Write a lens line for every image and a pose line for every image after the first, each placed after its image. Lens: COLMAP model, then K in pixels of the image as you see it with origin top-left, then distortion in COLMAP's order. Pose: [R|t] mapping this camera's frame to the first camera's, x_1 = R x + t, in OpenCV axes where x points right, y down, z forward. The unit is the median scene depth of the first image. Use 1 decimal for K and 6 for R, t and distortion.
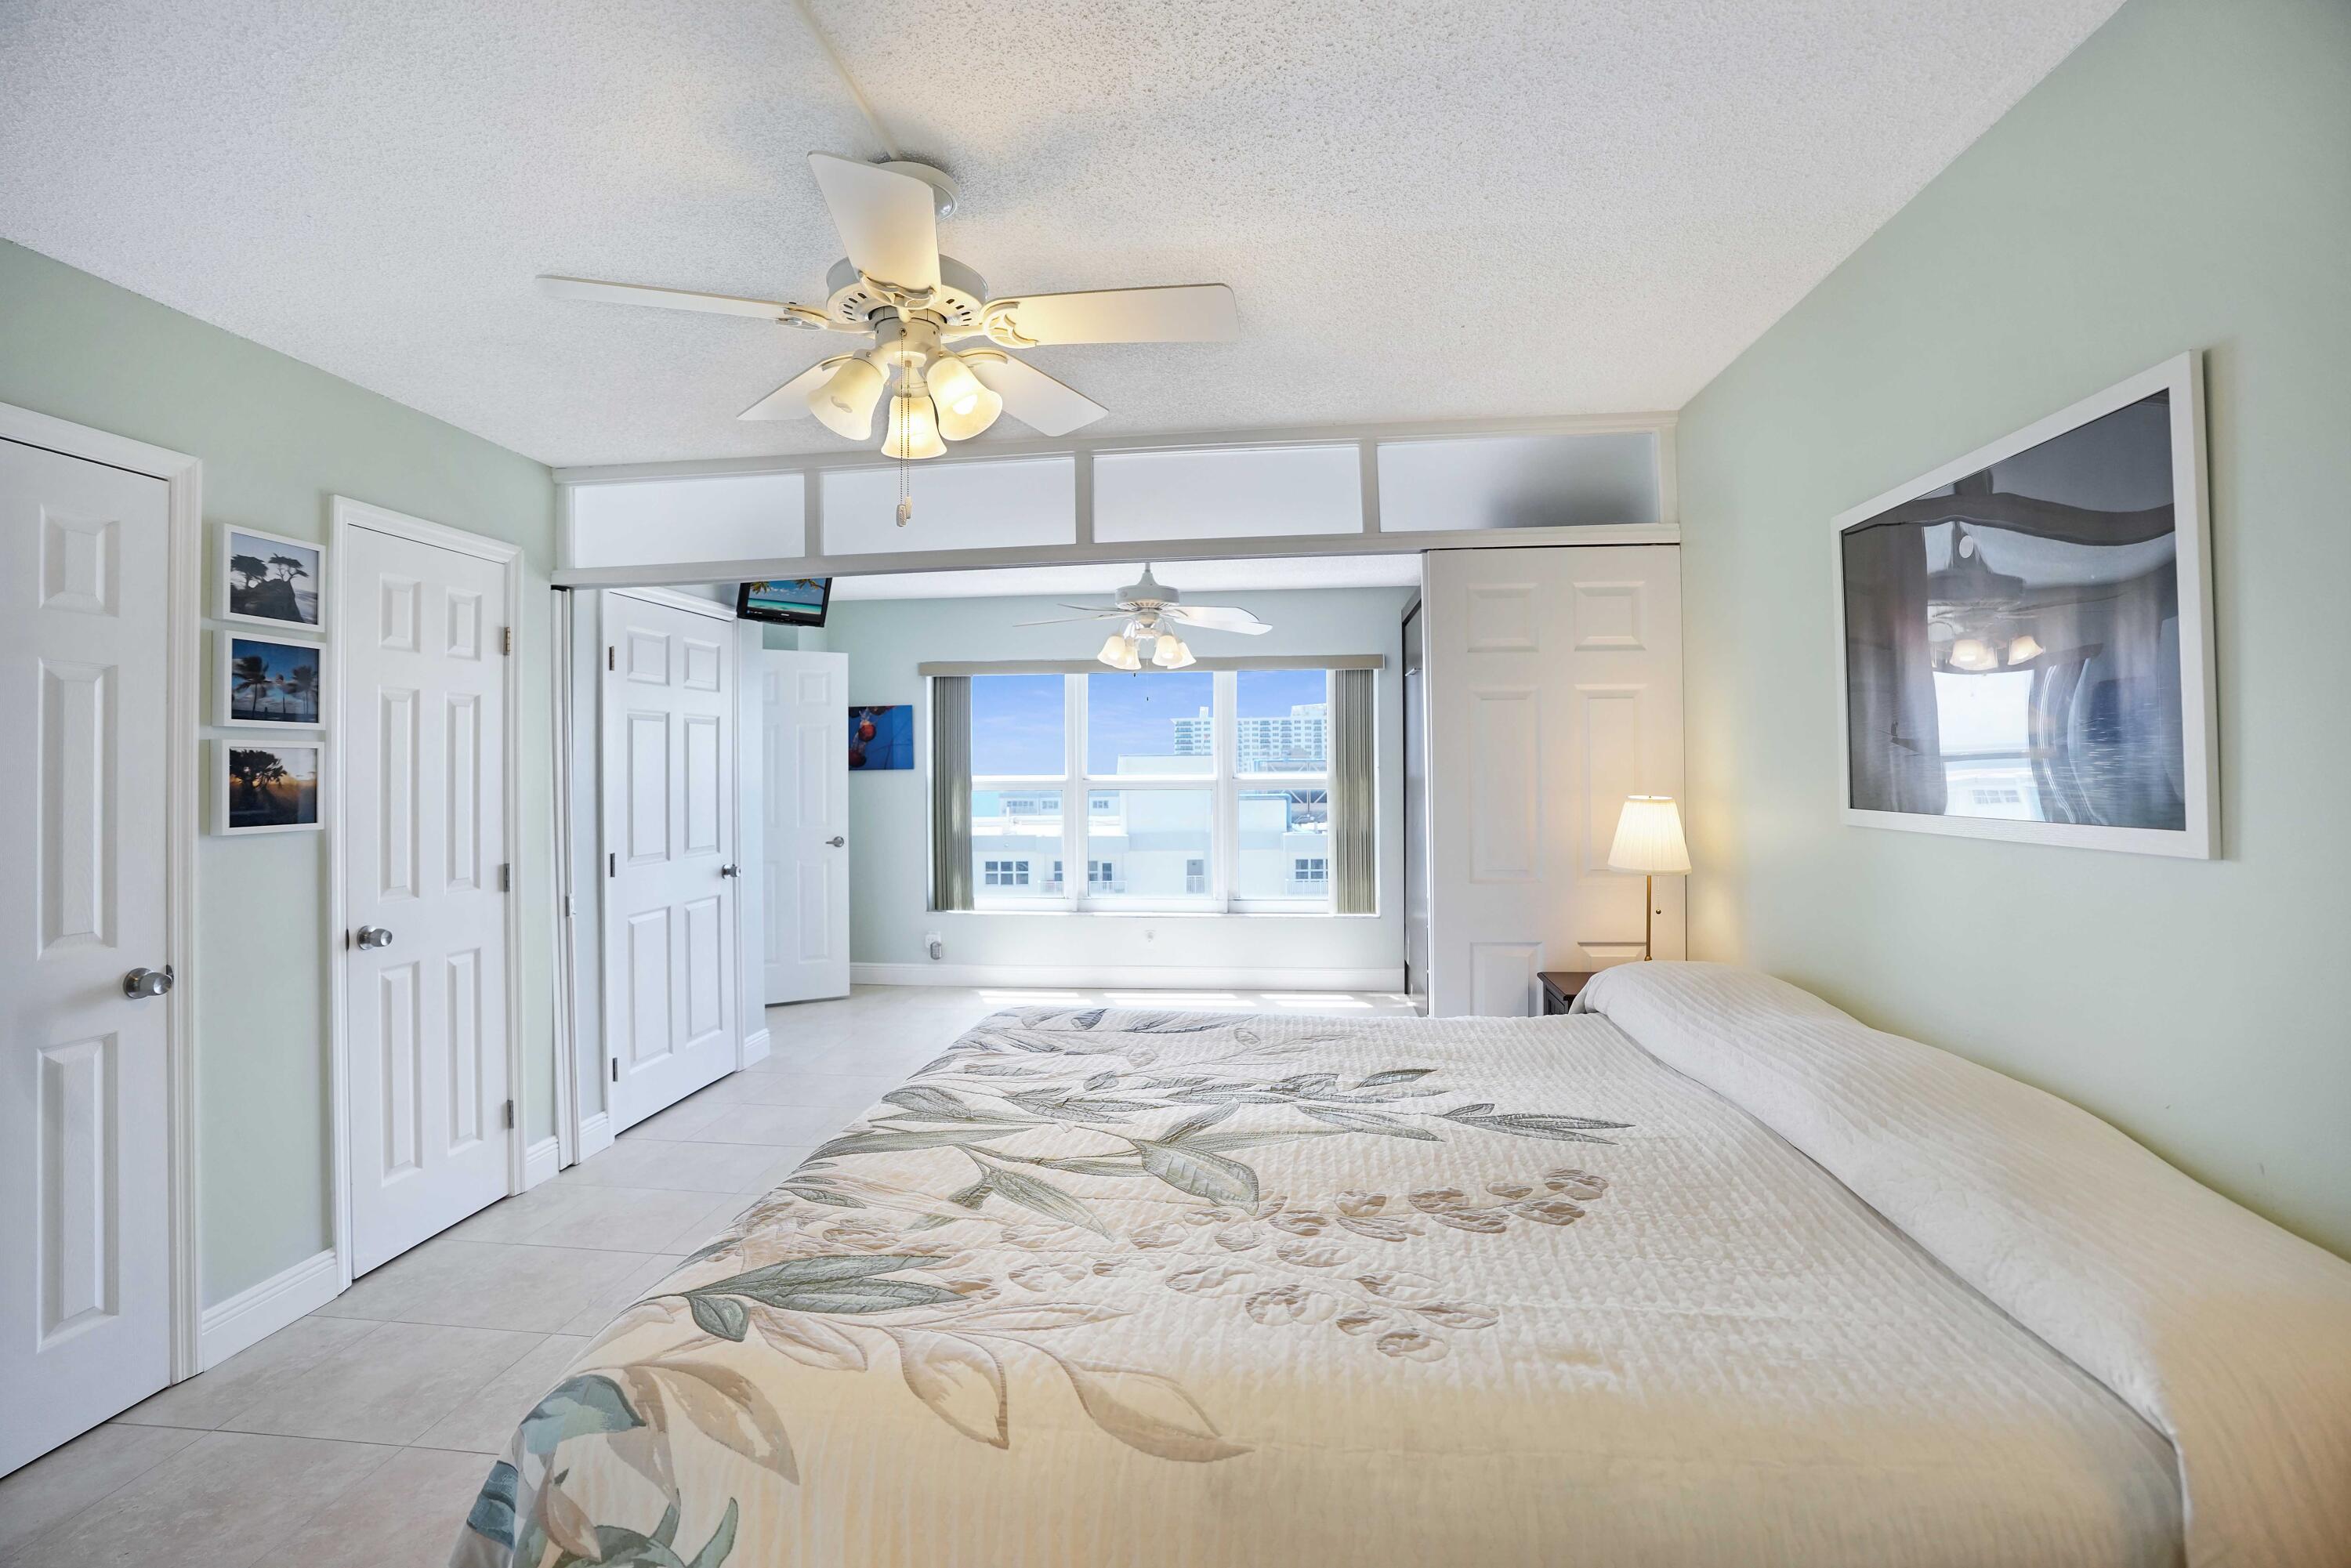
lens RADIAL K [[1094.5, 0, 1149.1], [0, 1094.5, 749.1], [0, 0, 1]] dist [-0.049441, 0.011826]
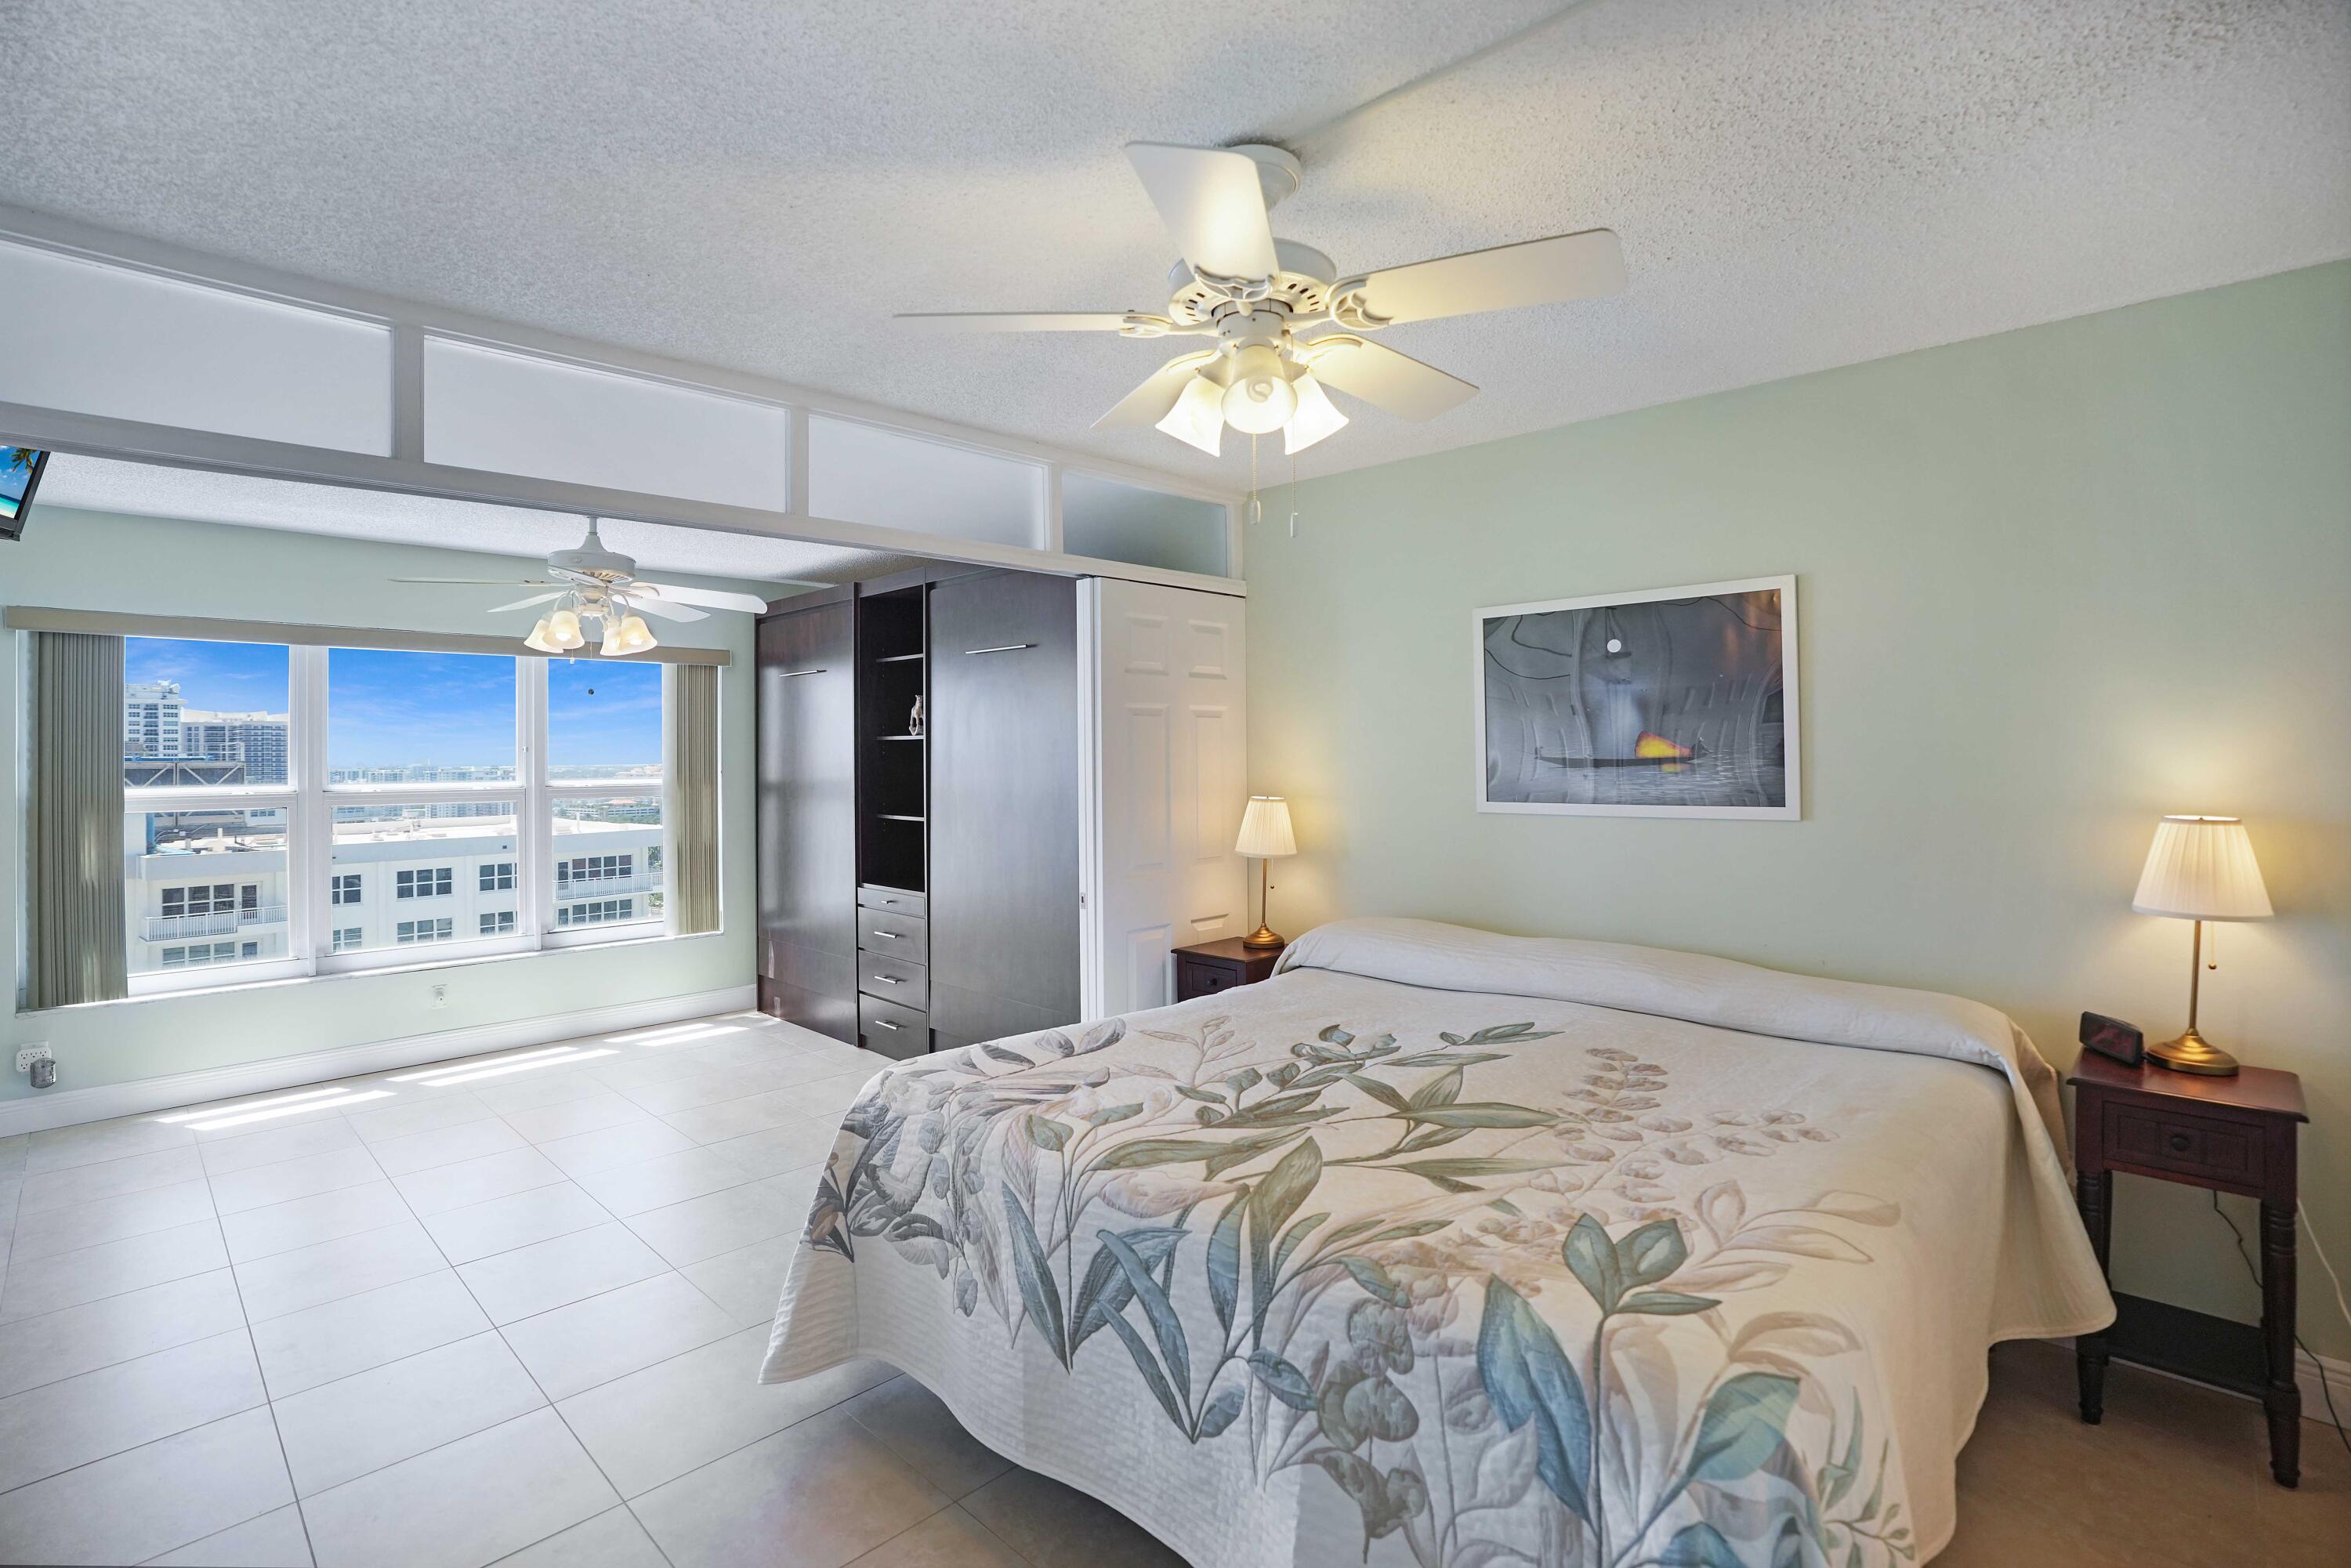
lens RADIAL K [[1094.5, 0, 1180.5], [0, 1094.5, 745.4], [0, 0, 1]] dist [-0.049441, 0.011826]
pose [[0.606697, 0.008138, 0.794892, -0.959933], [-0.007883, 0.999960, -0.004221, -0.015681], [-0.794894, -0.003705, 0.606737, 0.453602]]
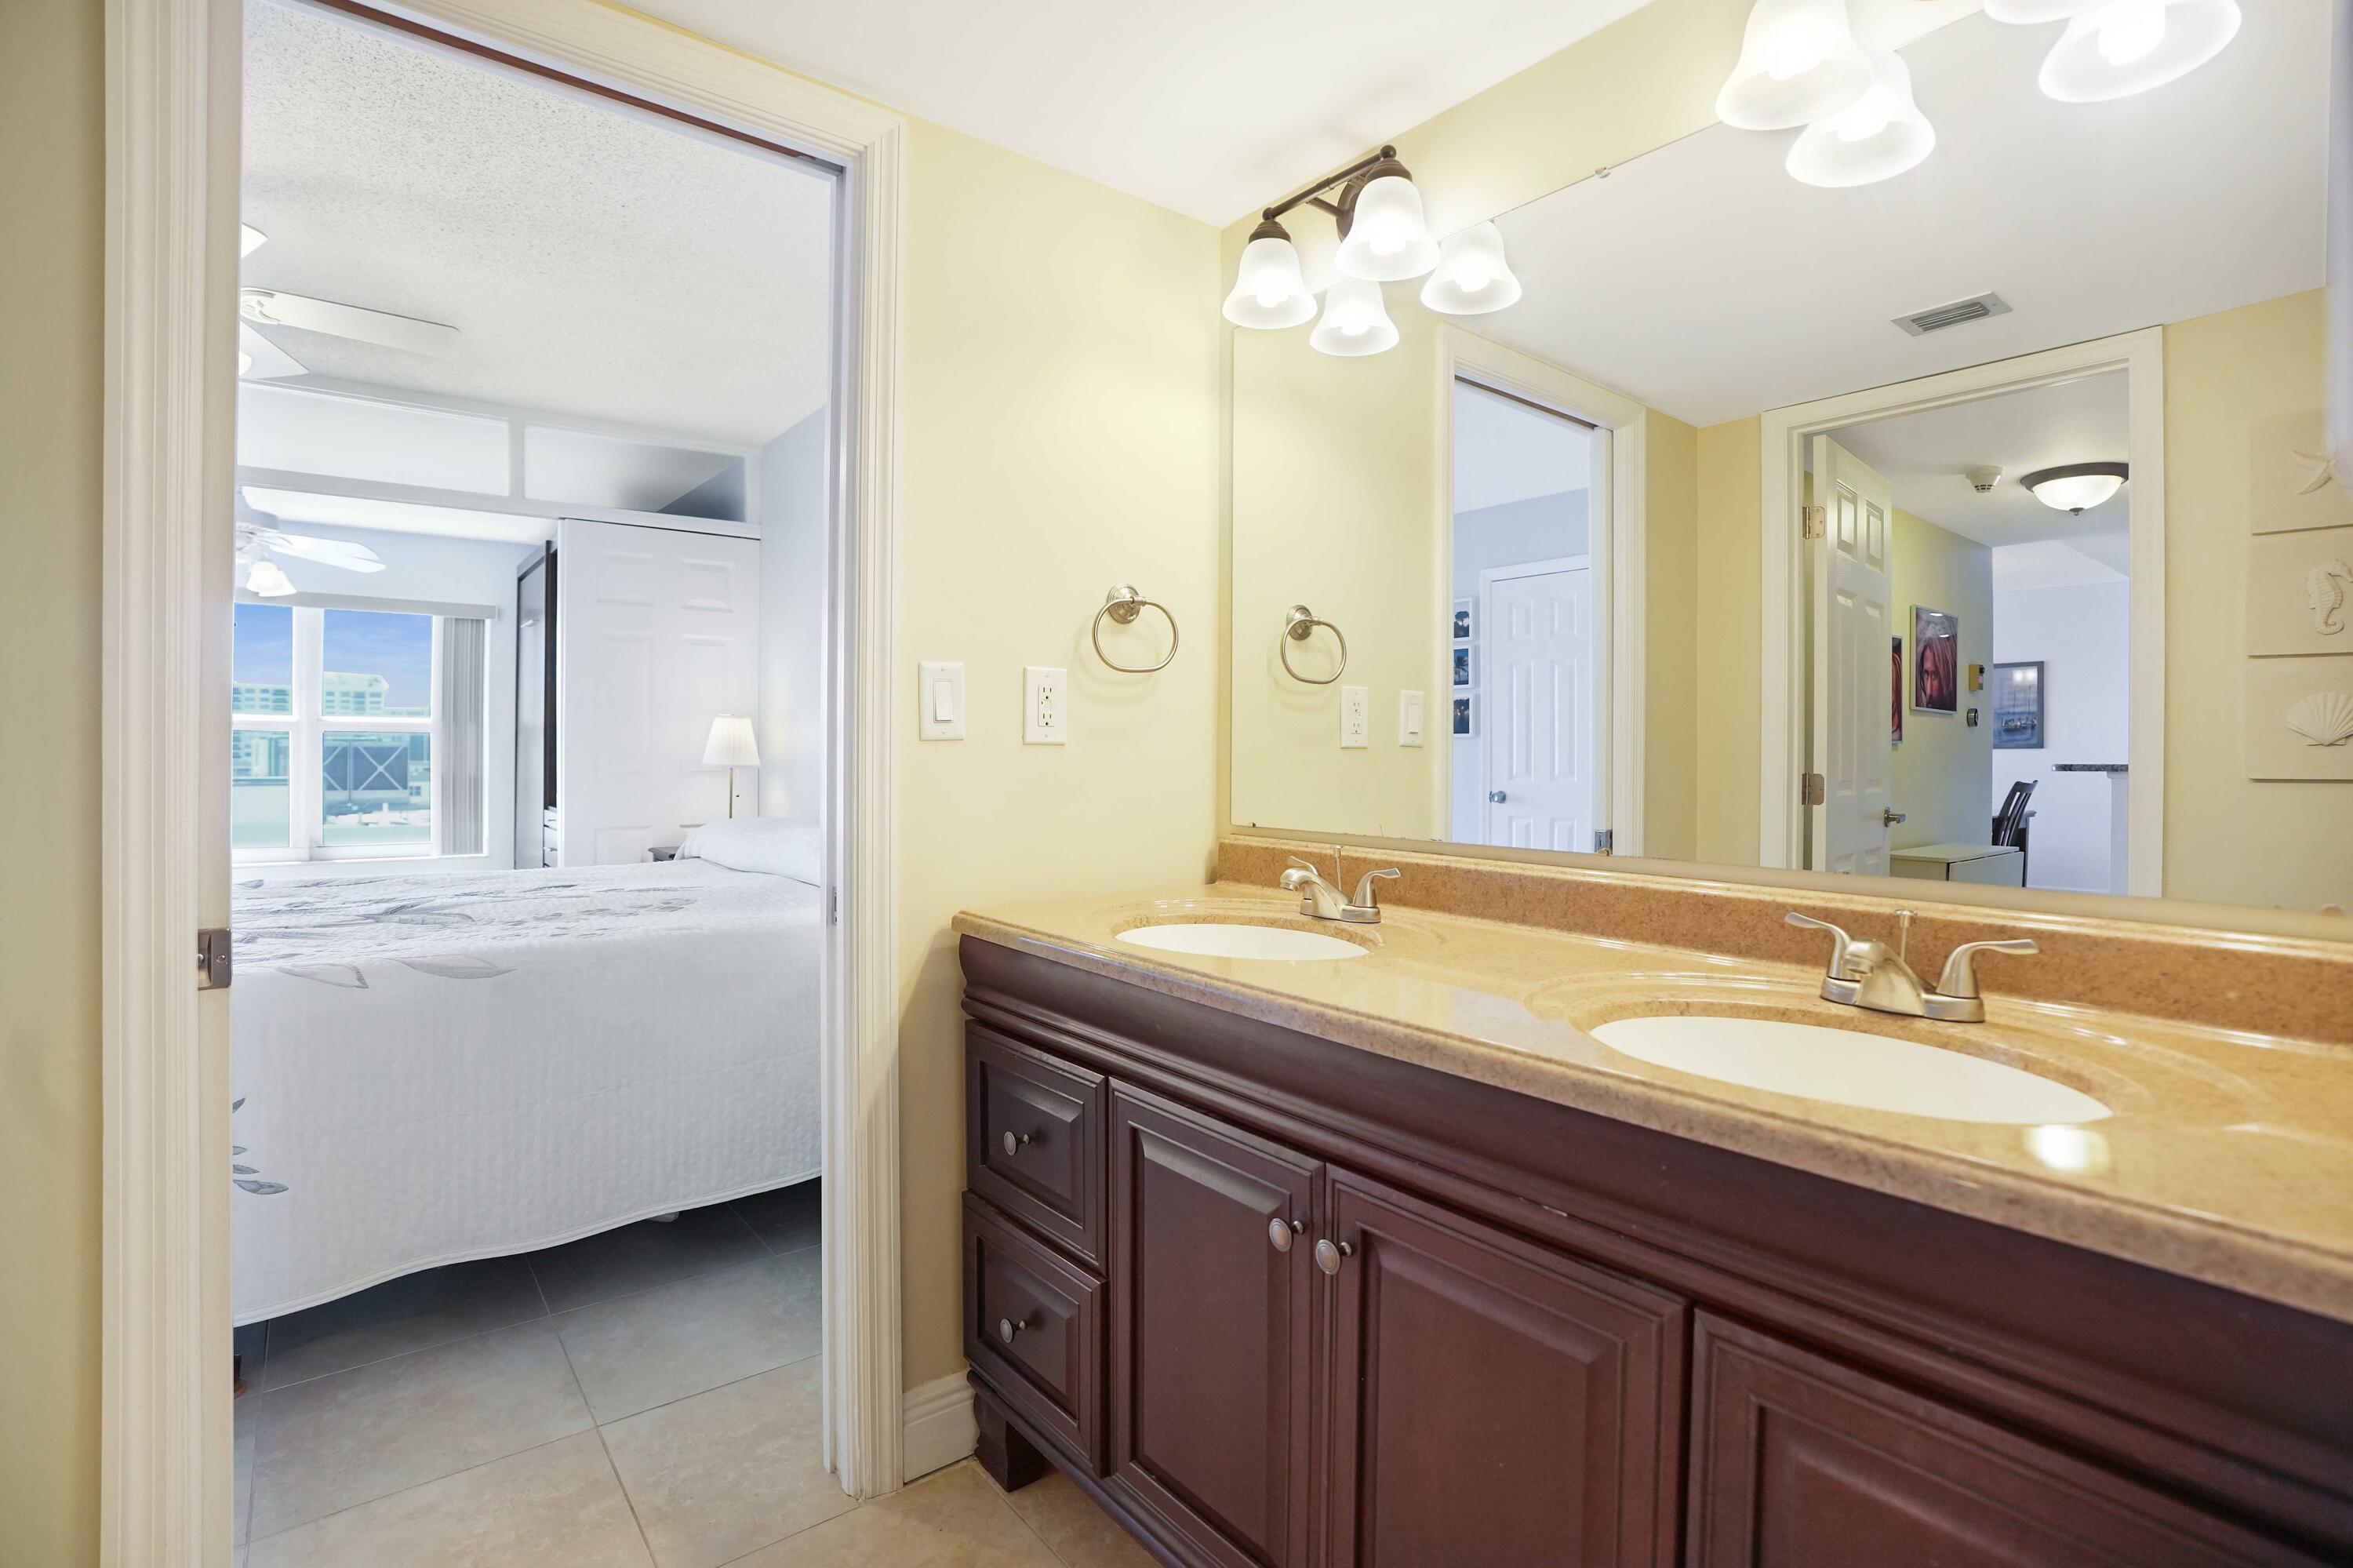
lens RADIAL K [[1095.5, 0, 1178.0], [0, 1095.5, 743.4], [0, 0, 1]] dist [-0.049441, 0.011826]
pose [[0.692350, 0.013355, 0.721439, -0.255211], [-0.019647, 0.999807, 0.000347, 0.108532], [-0.721295, -0.014414, 0.692478, -0.645224]]
